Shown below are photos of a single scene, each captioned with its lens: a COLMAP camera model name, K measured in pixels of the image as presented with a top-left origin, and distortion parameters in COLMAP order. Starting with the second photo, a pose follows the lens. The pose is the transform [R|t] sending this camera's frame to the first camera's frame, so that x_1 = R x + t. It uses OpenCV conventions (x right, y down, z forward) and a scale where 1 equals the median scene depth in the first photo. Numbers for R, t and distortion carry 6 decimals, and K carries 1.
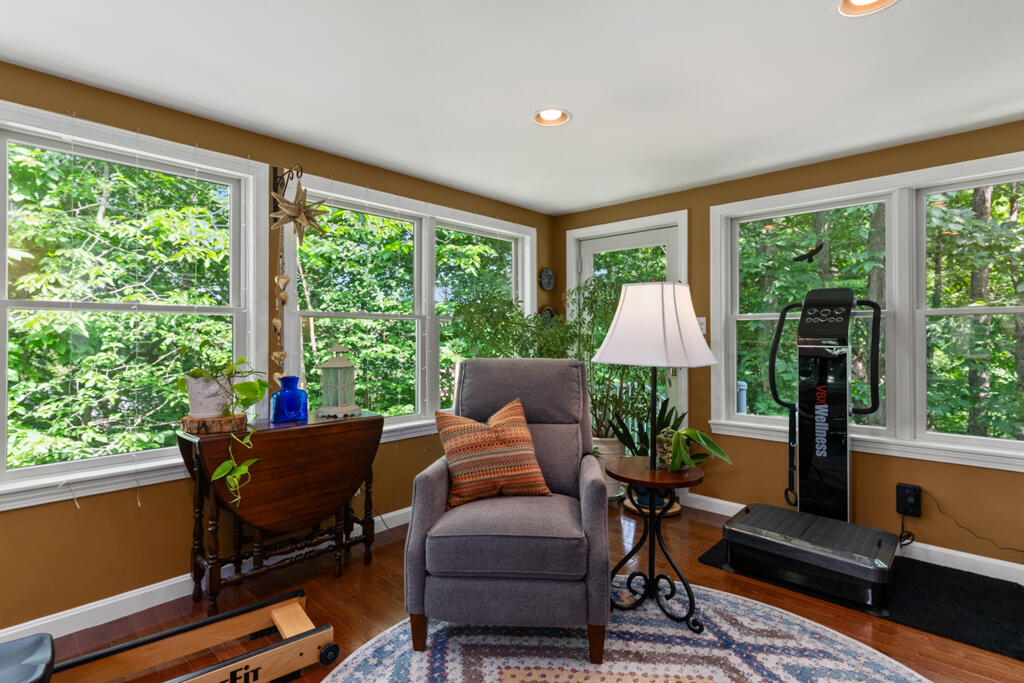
lens RADIAL K [[507.9, 0, 511.3], [0, 507.9, 331.2], [0, 0, 1]] dist [0.000227, 0.000017]
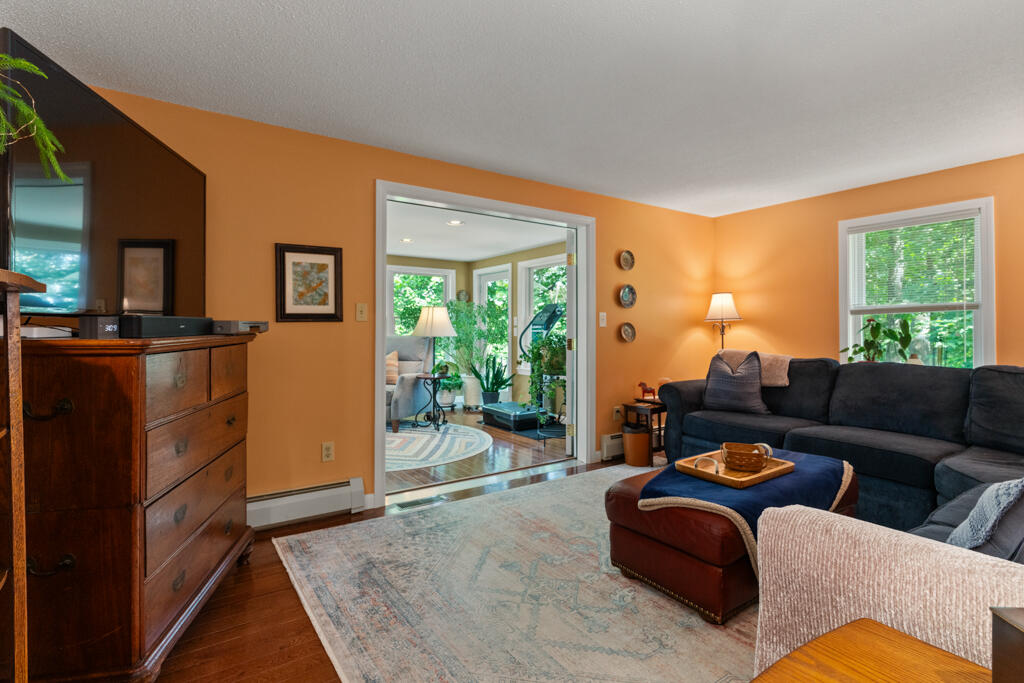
lens RADIAL K [[497.8, 0, 514.6], [0, 497.8, 327.0], [0, 0, 1]] dist [0.001142, 0.001063]
pose [[0.975938, -0.001265, -0.218043, 1.345547], [0.003011, 0.999966, 0.007675, -0.004218], [0.218026, -0.008147, 0.975909, -1.550999]]
